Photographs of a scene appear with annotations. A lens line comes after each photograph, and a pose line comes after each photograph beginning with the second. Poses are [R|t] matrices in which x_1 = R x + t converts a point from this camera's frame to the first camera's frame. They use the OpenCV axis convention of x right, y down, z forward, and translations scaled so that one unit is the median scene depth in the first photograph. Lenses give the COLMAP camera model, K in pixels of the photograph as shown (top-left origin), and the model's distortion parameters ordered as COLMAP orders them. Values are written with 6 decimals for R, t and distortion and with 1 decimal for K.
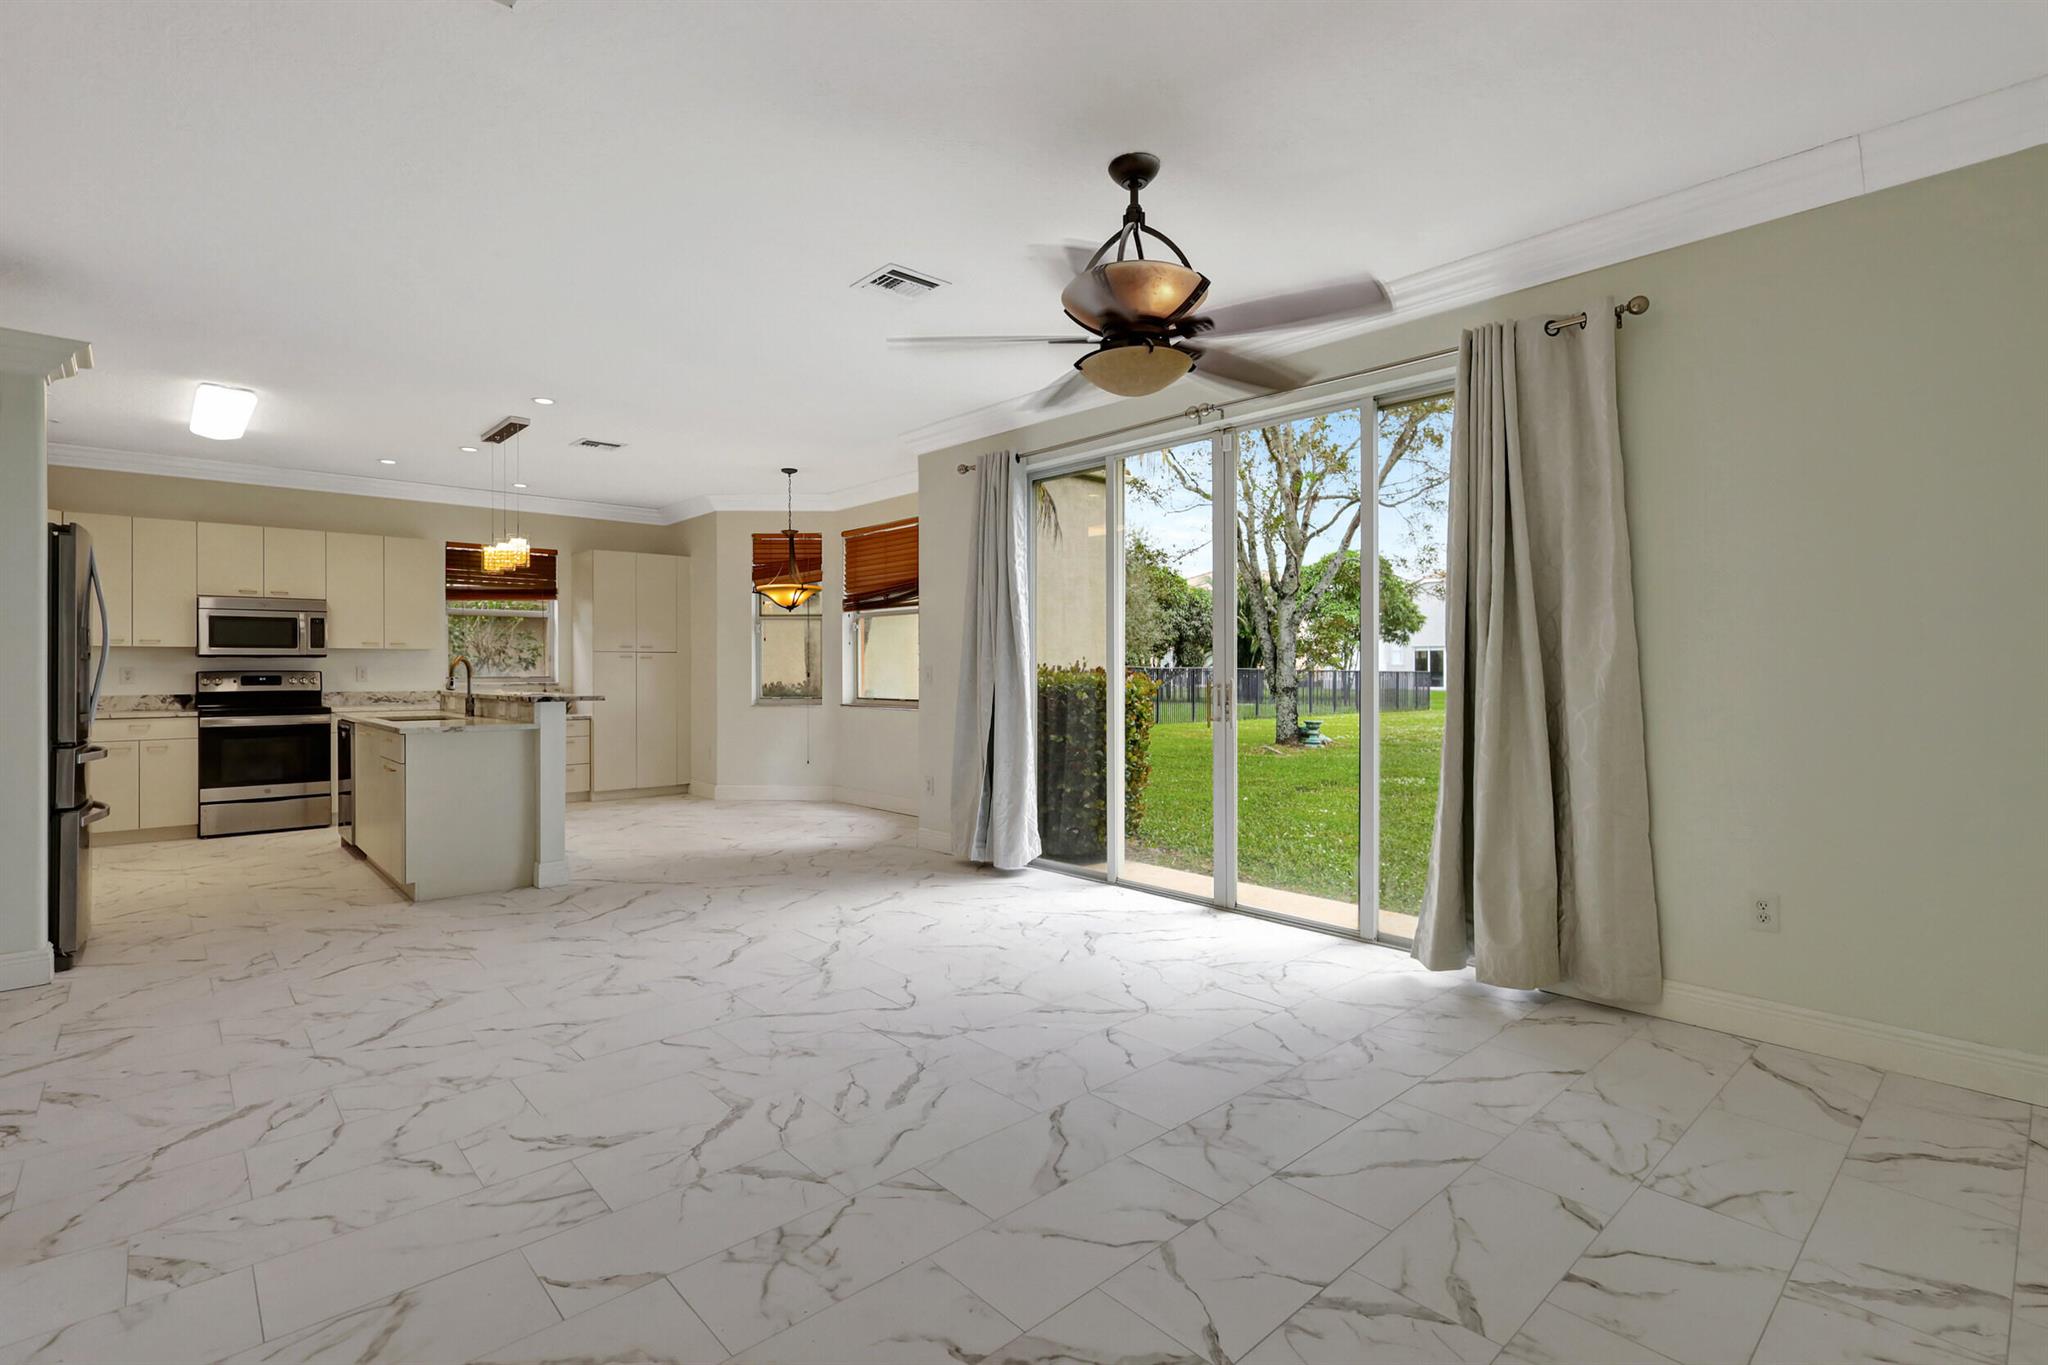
lens RADIAL K [[946.8, 0, 1016.2], [0, 946.8, 668.1], [0, 0, 1]] dist [0.004220, 0.000690]
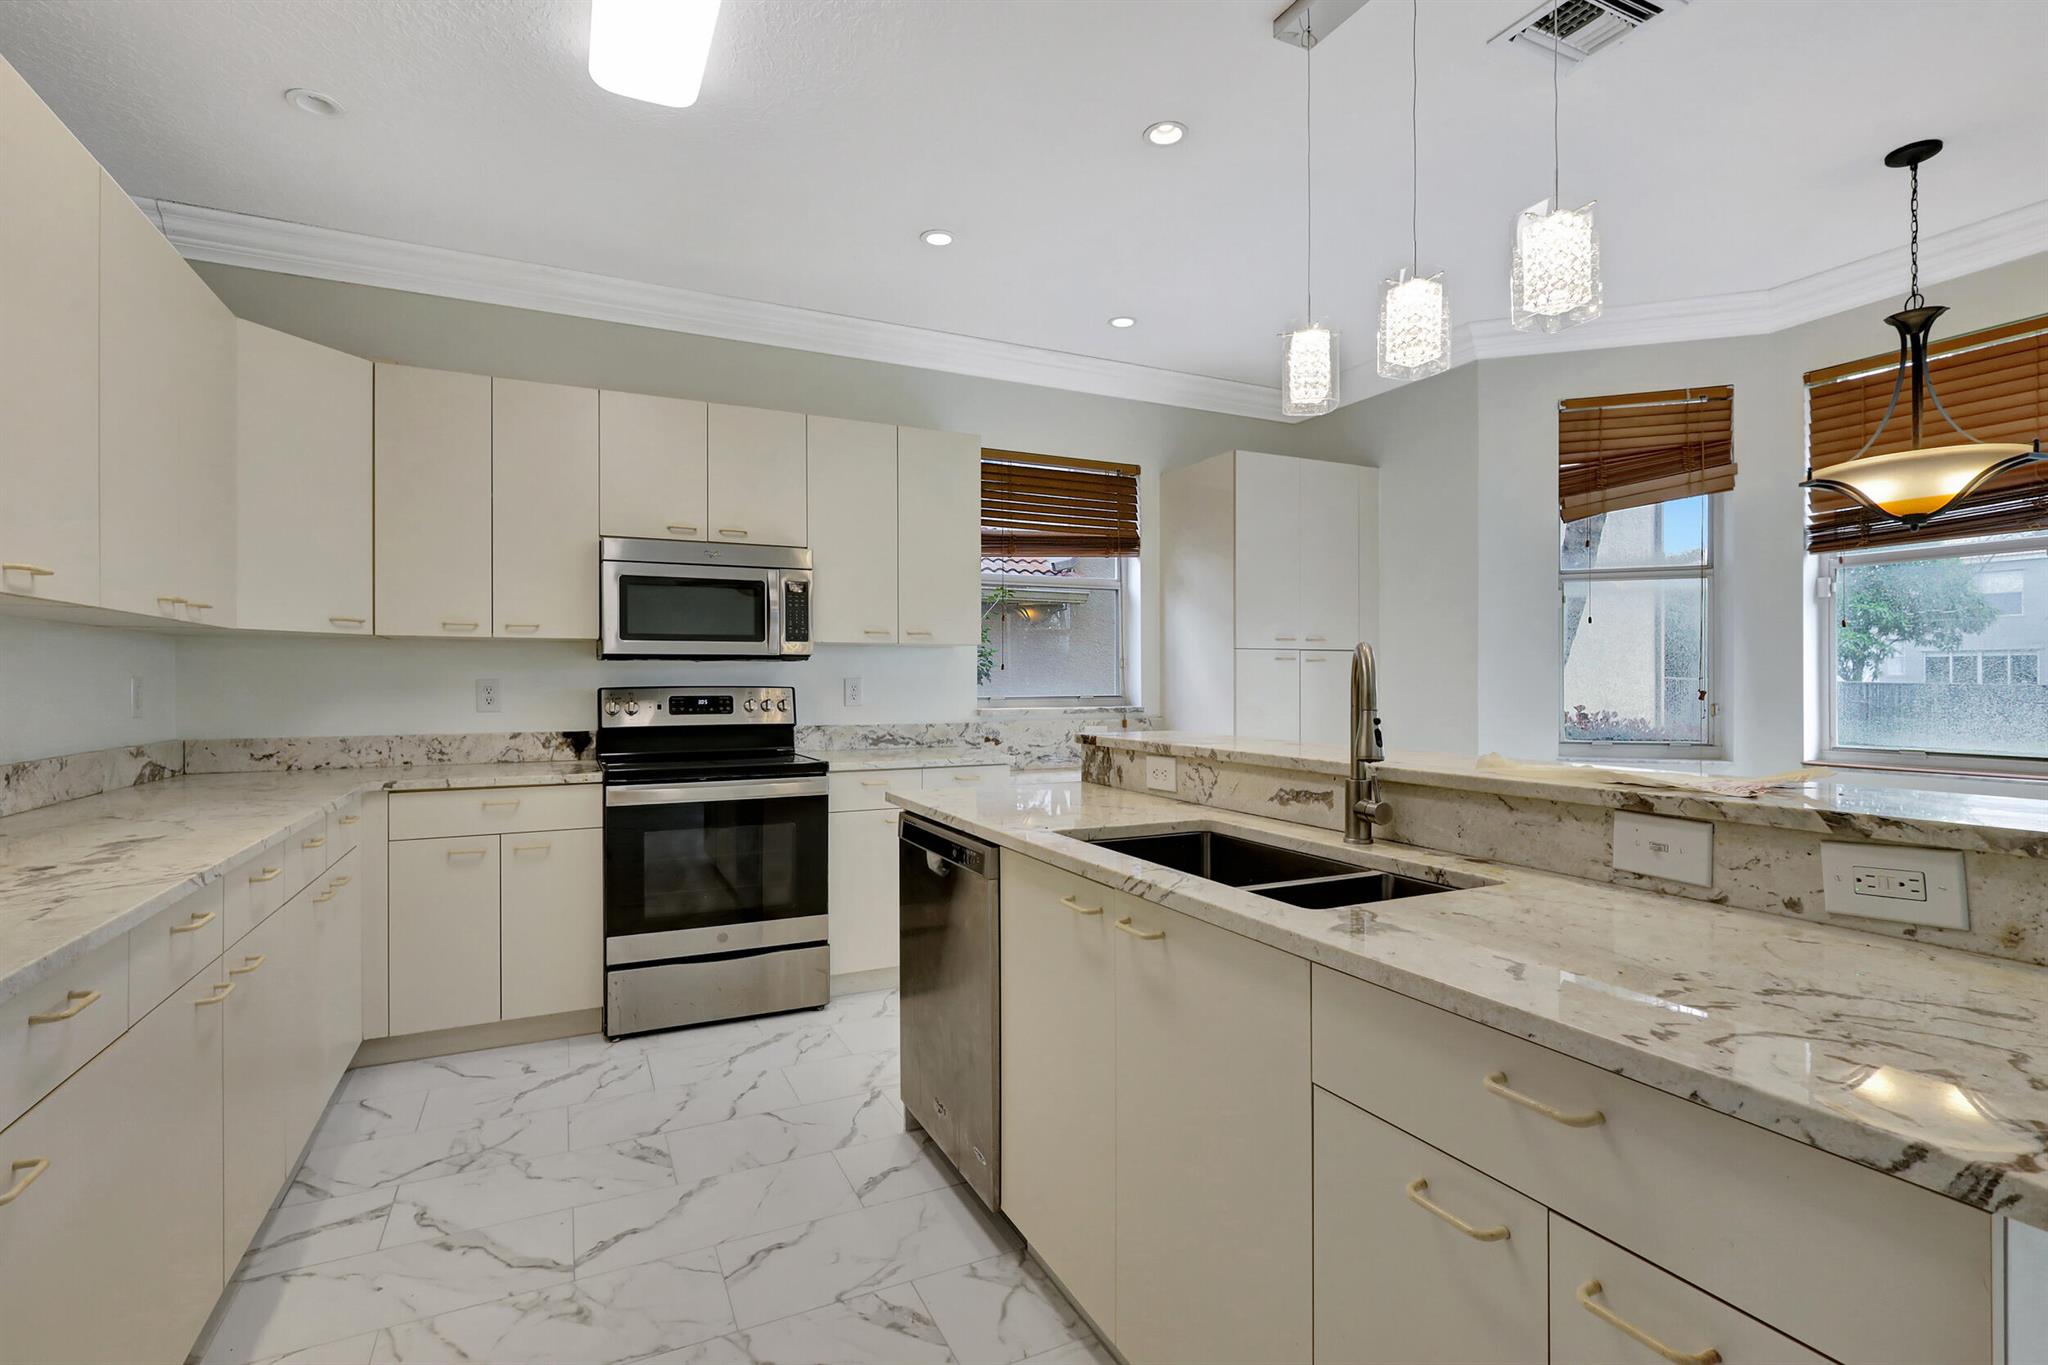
lens RADIAL K [[946.8, 0, 1024.4], [0, 946.8, 686.8], [0, 0, 1]] dist [0.004220, 0.000690]
pose [[0.960665, 0.002359, -0.277700, -0.487492], [0.000232, 0.999957, 0.009300, -0.001799], [0.277710, -0.008998, 0.960623, 0.558445]]
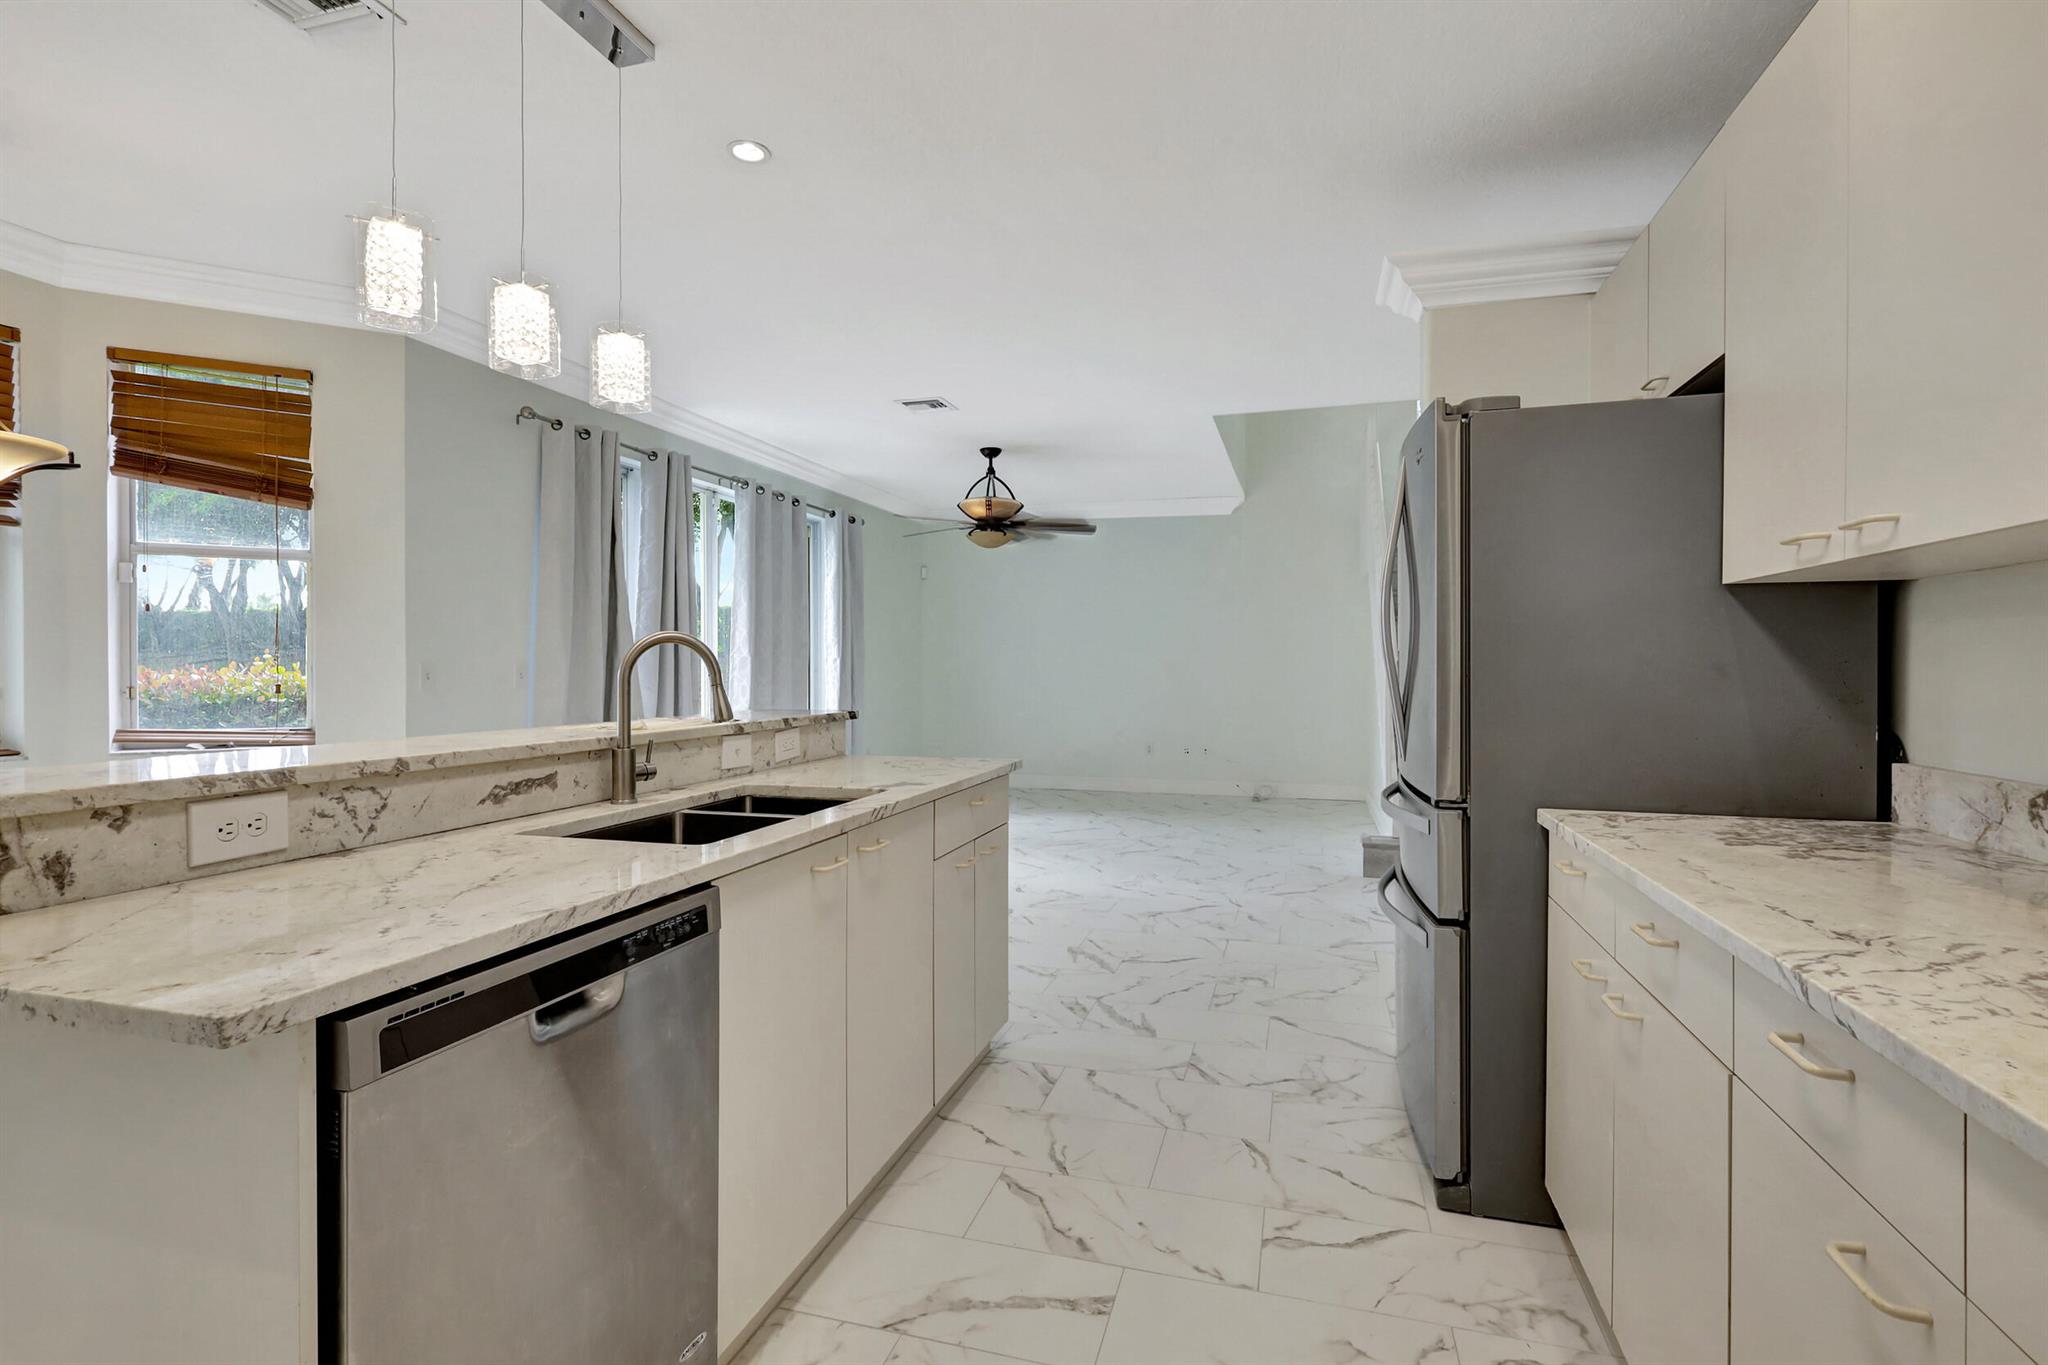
lens RADIAL K [[946.8, 0, 1023.7], [0, 946.8, 669.1], [0, 0, 1]] dist [0.004220, 0.000690]
pose [[-0.515258, -0.007280, 0.857004, -0.704149], [-0.010265, 0.999945, 0.002323, -0.001150], [-0.856973, -0.007600, -0.515304, 0.787582]]
